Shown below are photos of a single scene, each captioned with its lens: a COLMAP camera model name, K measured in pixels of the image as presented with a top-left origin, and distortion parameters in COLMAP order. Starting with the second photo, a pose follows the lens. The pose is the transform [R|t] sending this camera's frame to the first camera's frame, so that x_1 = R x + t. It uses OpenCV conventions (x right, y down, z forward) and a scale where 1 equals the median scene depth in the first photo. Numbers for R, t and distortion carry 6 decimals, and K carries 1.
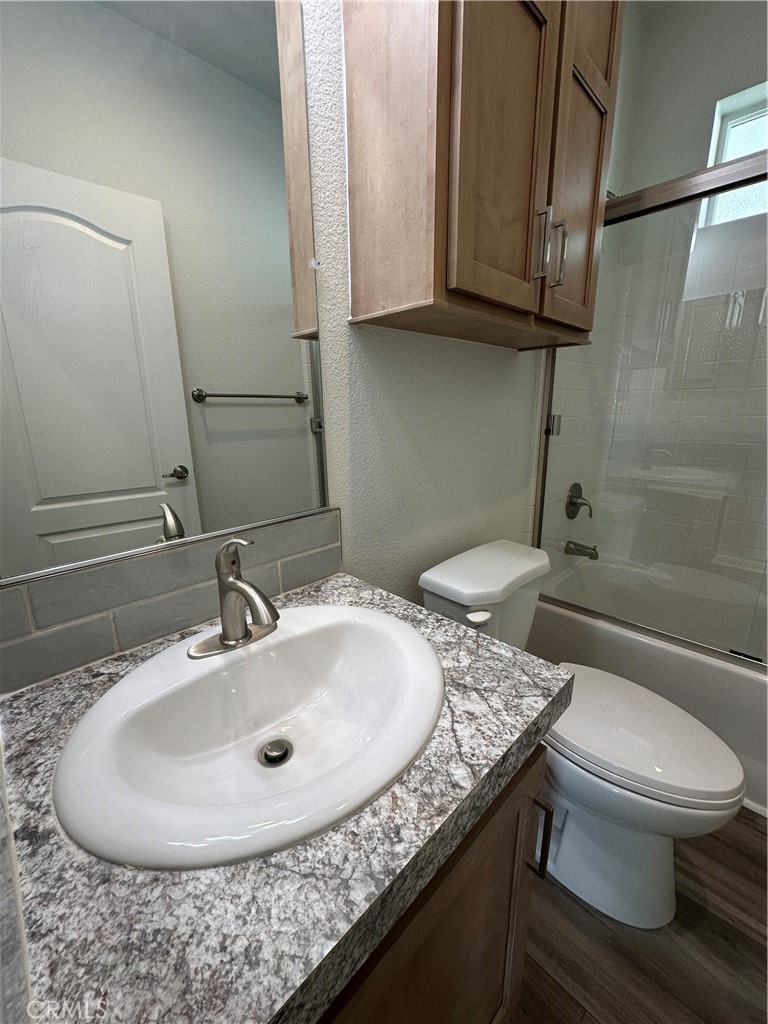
lens RADIAL K [[408.3, 0, 382.9], [0, 408.3, 512.7], [0, 0, 1]] dist [-0.003411, 0.000409]
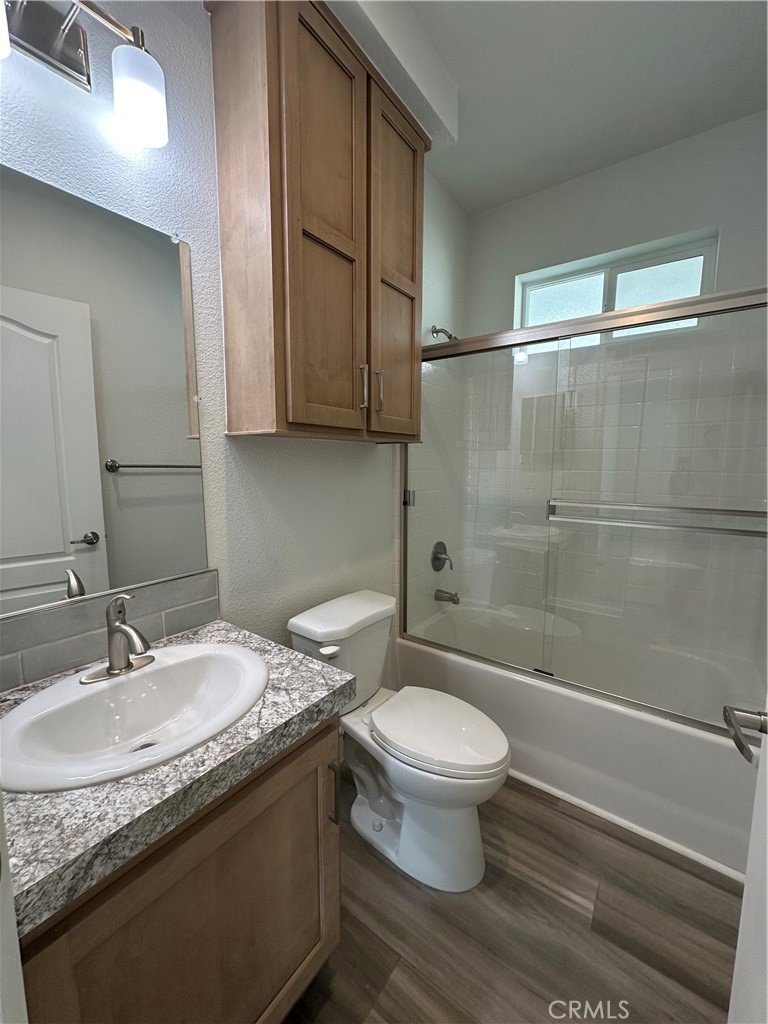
lens RADIAL K [[408.3, 0, 382.9], [0, 408.3, 512.7], [0, 0, 1]] dist [-0.003411, 0.000409]
pose [[0.987493, -0.003494, 0.157627, 0.263110], [0.023891, 0.991526, -0.127694, -0.014253], [-0.155845, 0.129863, 0.979208, -0.481312]]
